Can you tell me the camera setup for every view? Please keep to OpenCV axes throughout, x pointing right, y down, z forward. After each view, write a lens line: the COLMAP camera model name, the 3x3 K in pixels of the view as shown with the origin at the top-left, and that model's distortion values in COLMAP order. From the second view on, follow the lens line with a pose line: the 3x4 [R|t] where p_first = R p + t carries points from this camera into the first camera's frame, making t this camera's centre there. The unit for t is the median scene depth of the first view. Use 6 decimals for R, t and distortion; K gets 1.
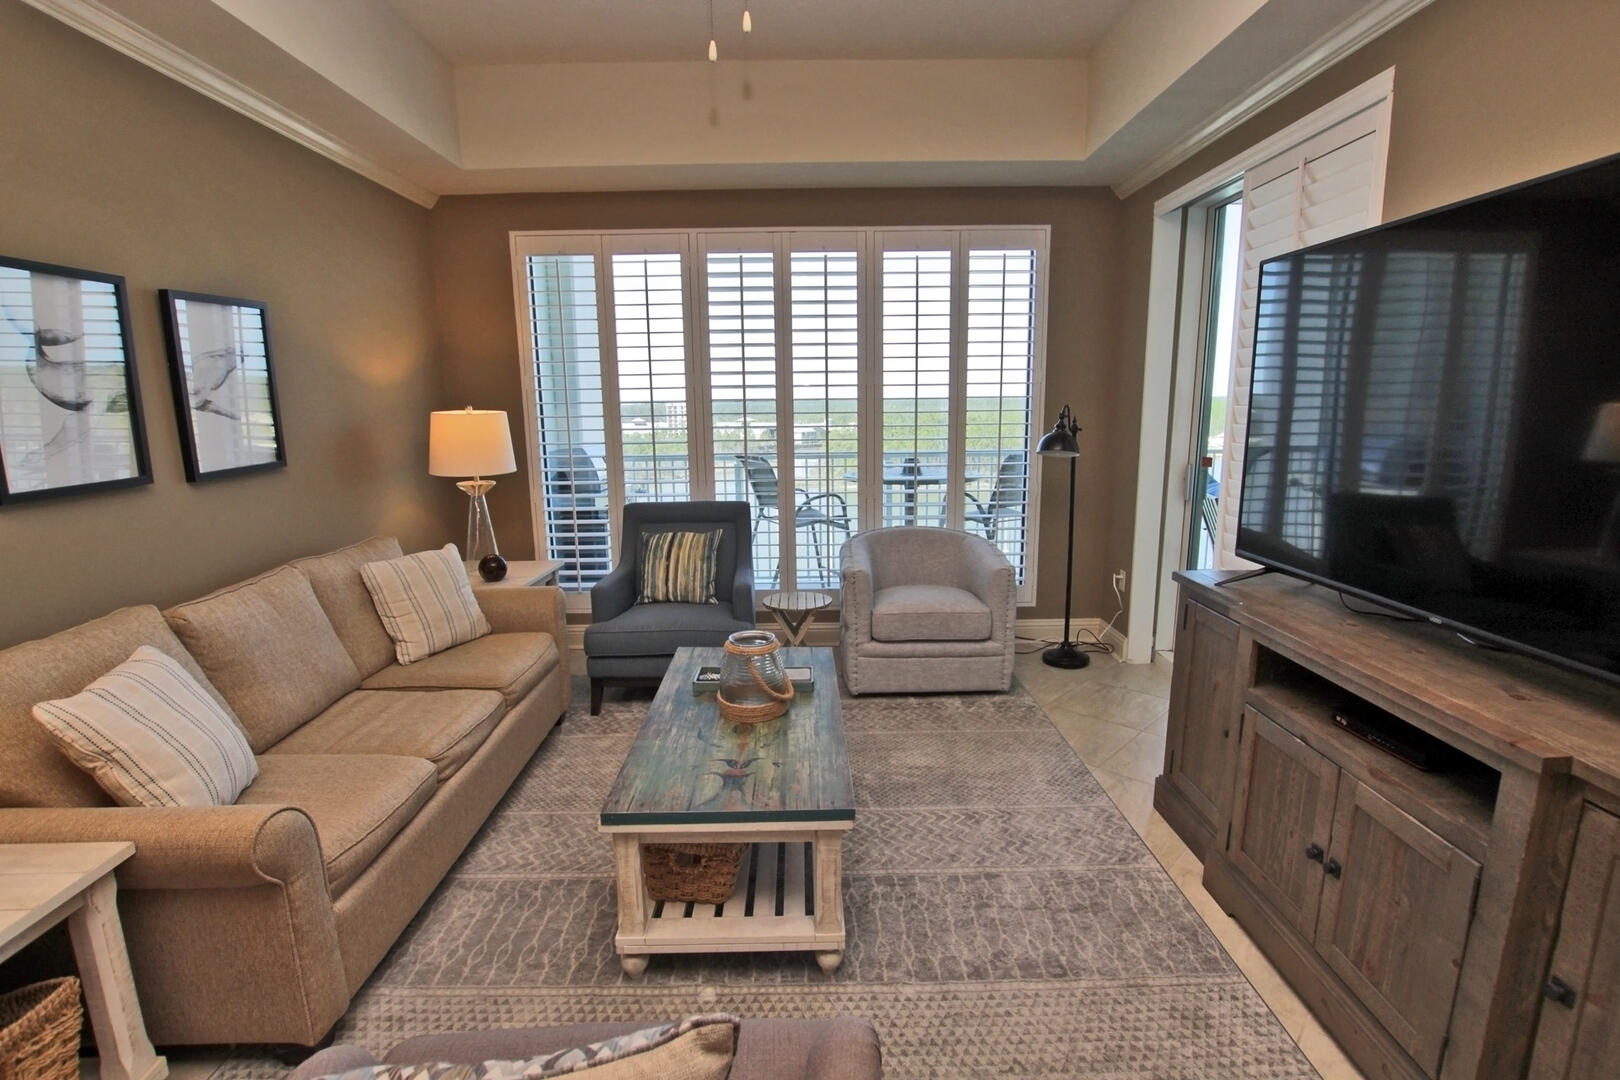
lens RADIAL K [[750.5, 0, 814.5], [0, 750.5, 544.0], [0, 0, 1]] dist [-0.038659, 0.007231]
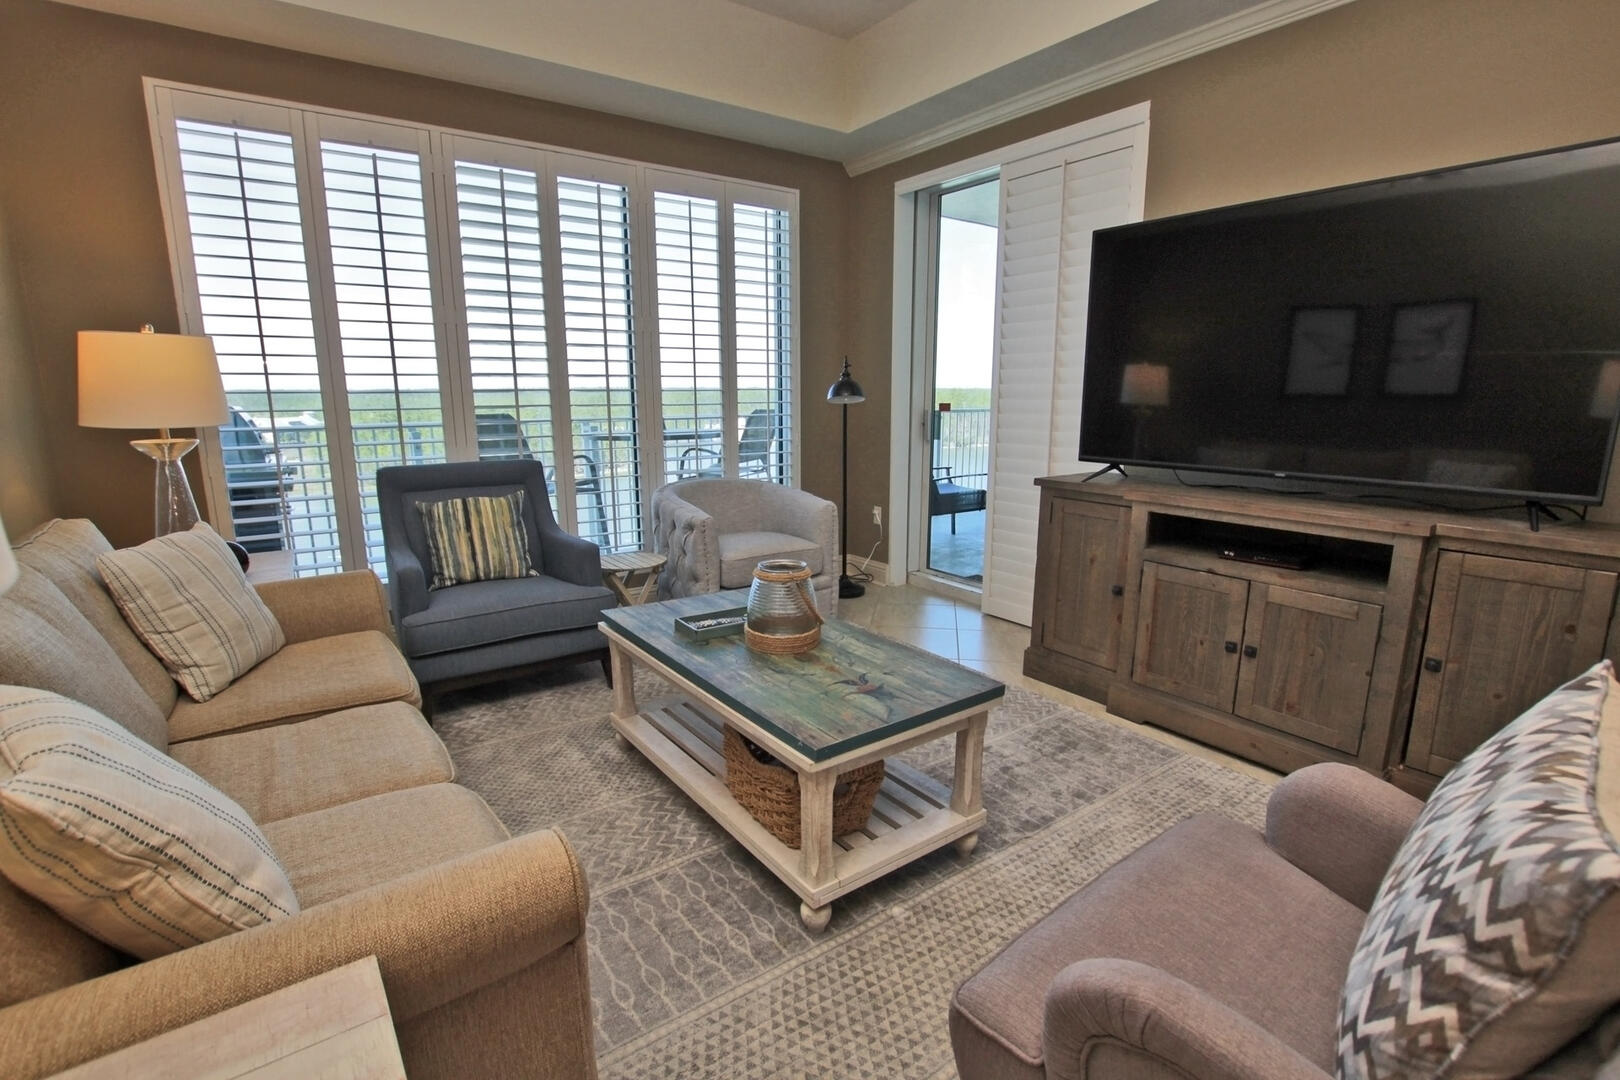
lens RADIAL K [[750.5, 0, 814.5], [0, 750.5, 544.0], [0, 0, 1]] dist [-0.038659, 0.007231]
pose [[0.818341, -0.103244, 0.565383, -0.447710], [0.096269, 0.994458, 0.042257, 0.048716], [-0.566613, 0.019848, 0.823745, 0.157946]]
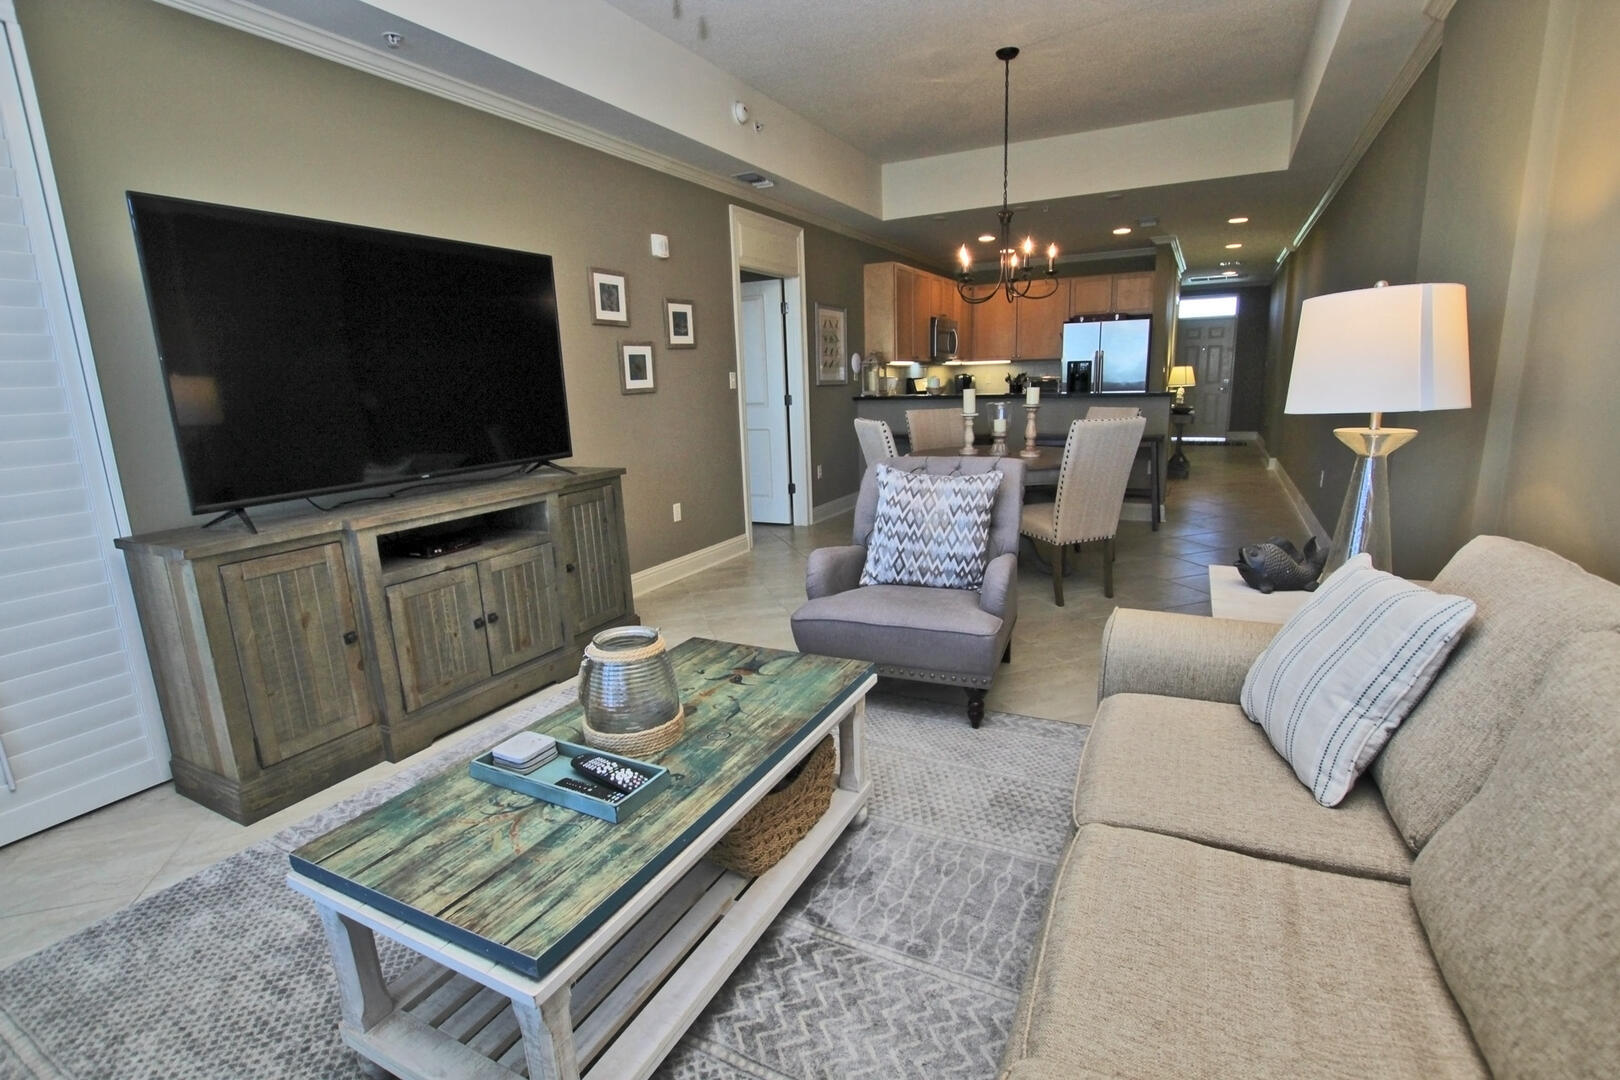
lens RADIAL K [[750.5, 0, 814.5], [0, 750.5, 544.0], [0, 0, 1]] dist [-0.038659, 0.007231]
pose [[-0.878225, -0.060689, 0.474382, -0.438805], [0.133138, 0.921679, 0.364393, -0.144534], [-0.459343, 0.383177, -0.801361, 1.119418]]
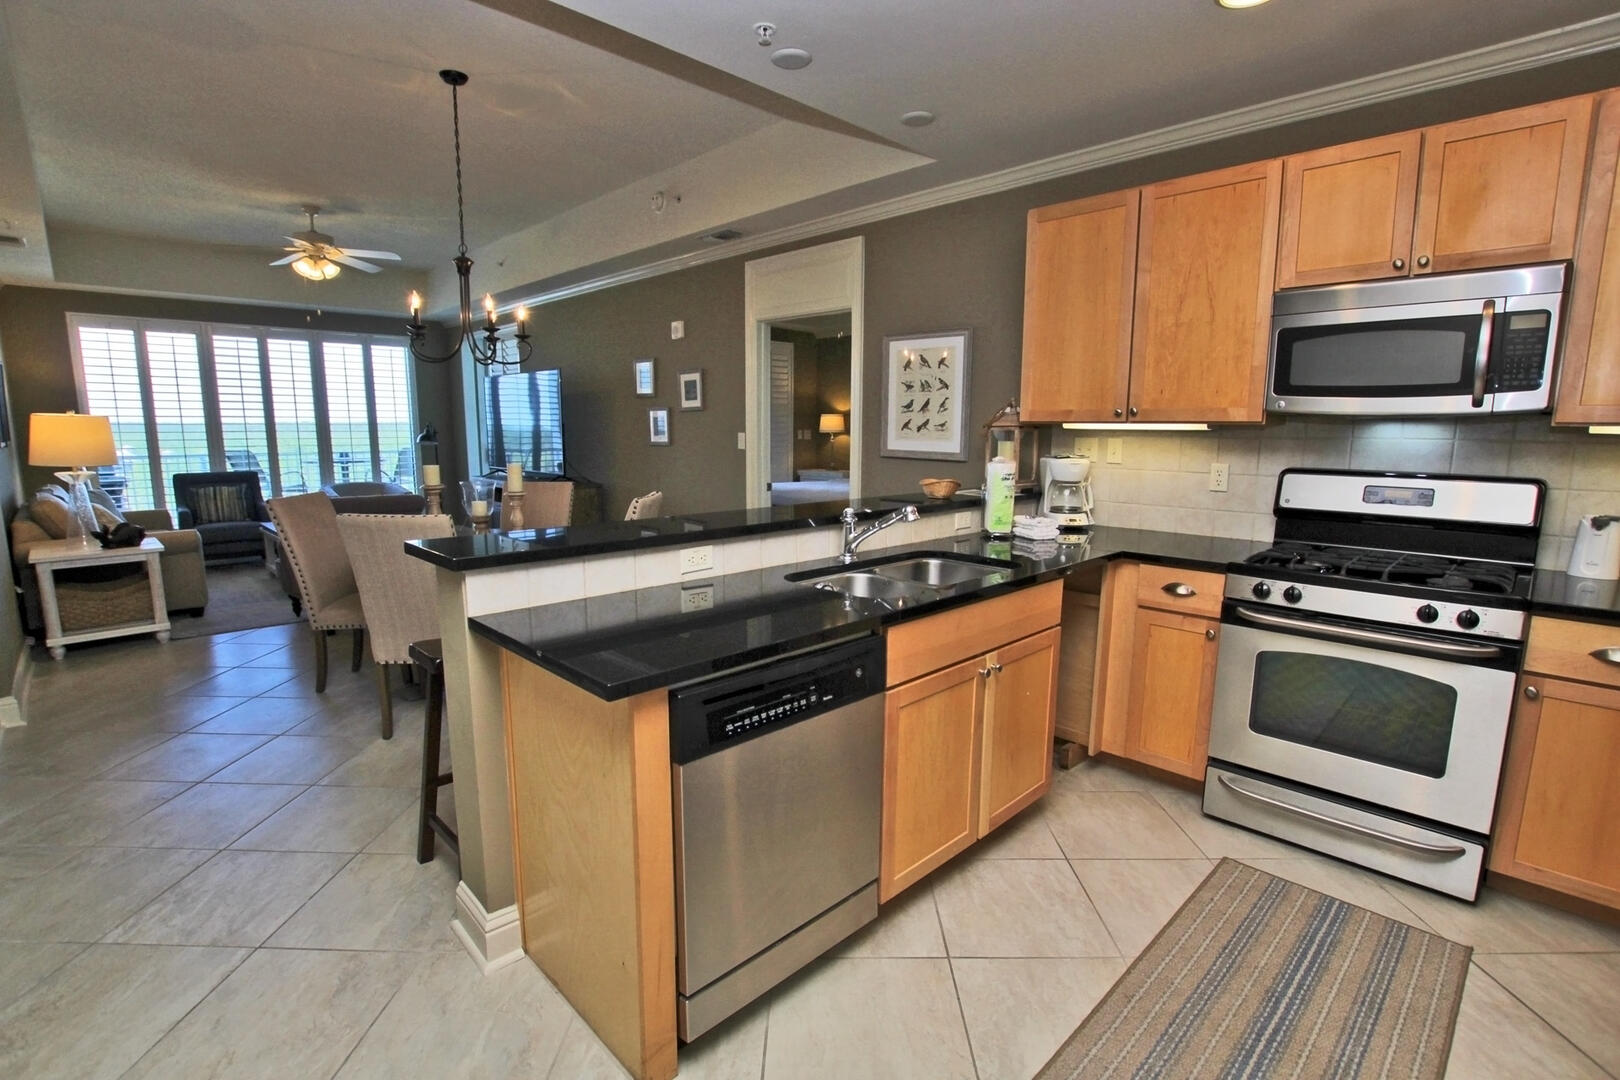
lens RADIAL K [[750.5, 0, 814.5], [0, 750.5, 544.0], [0, 0, 1]] dist [-0.038659, 0.007231]
pose [[0.719903, -0.089212, 0.688317, -0.503027], [0.112999, 0.993539, 0.010587, 0.362440], [-0.684814, 0.070157, 0.725333, -1.750613]]
